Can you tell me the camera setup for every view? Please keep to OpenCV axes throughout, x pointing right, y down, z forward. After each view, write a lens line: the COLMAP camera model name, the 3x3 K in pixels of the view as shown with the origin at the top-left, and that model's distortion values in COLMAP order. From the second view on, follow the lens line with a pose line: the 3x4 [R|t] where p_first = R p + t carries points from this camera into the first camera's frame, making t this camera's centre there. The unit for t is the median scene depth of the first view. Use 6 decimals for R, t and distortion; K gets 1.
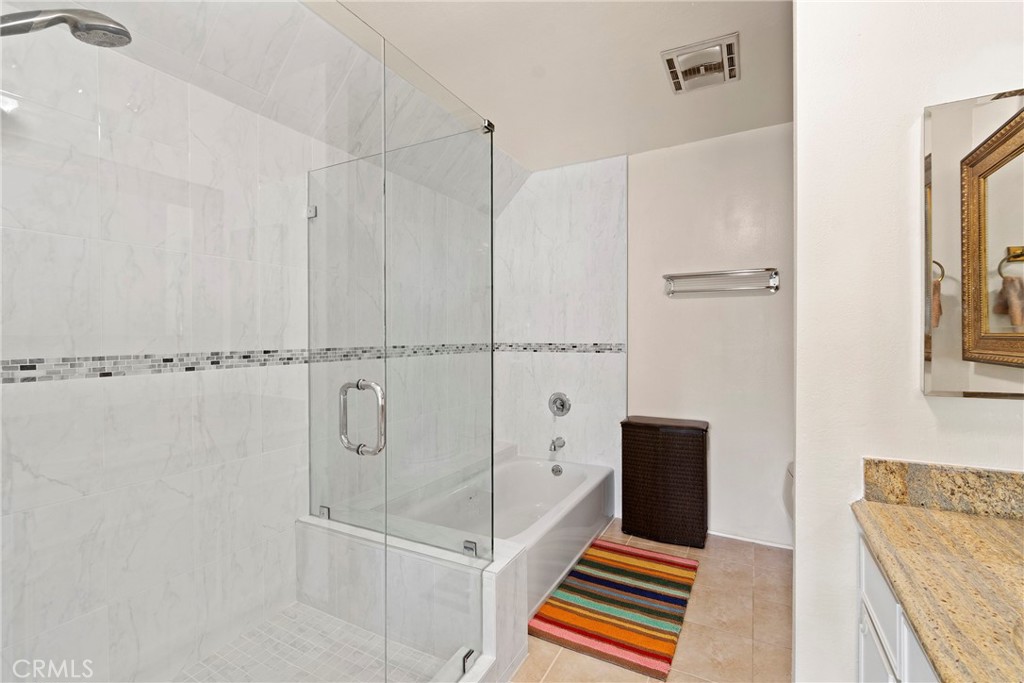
lens RADIAL K [[450.3, 0, 516.4], [0, 450.3, 337.0], [0, 0, 1]] dist [-0.001087, -0.002091]
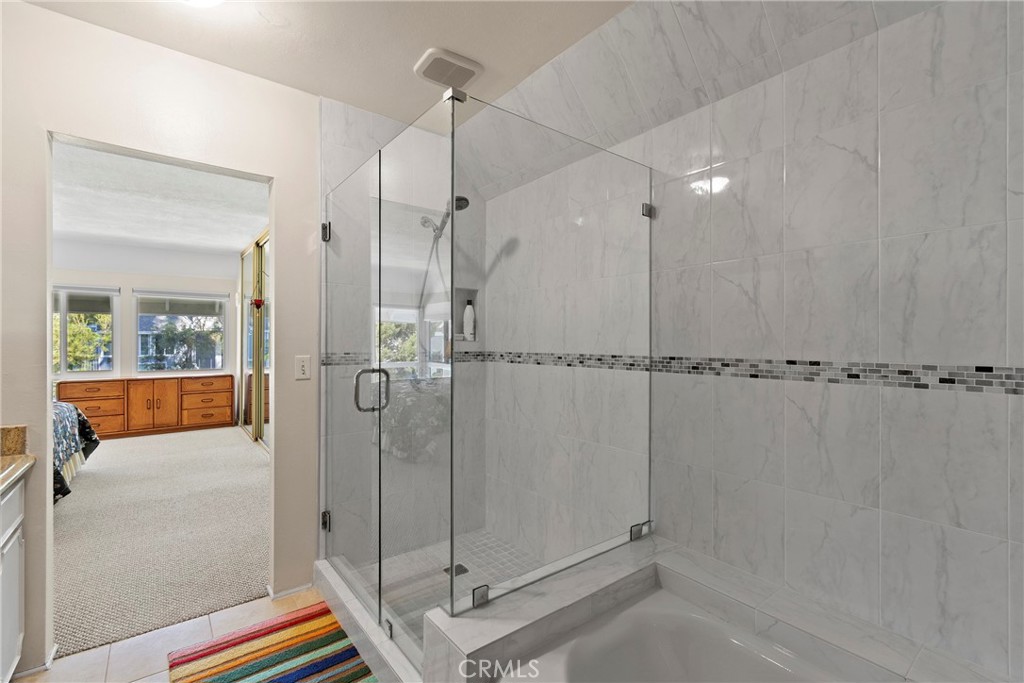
lens RADIAL K [[450.3, 0, 517.1], [0, 450.3, 340.9], [0, 0, 1]] dist [-0.001087, -0.002091]
pose [[-0.402895, -0.002659, -0.915242, 0.640791], [-0.008404, 0.999964, 0.000795, -0.004835], [0.915208, 0.008012, -0.402903, 1.408975]]
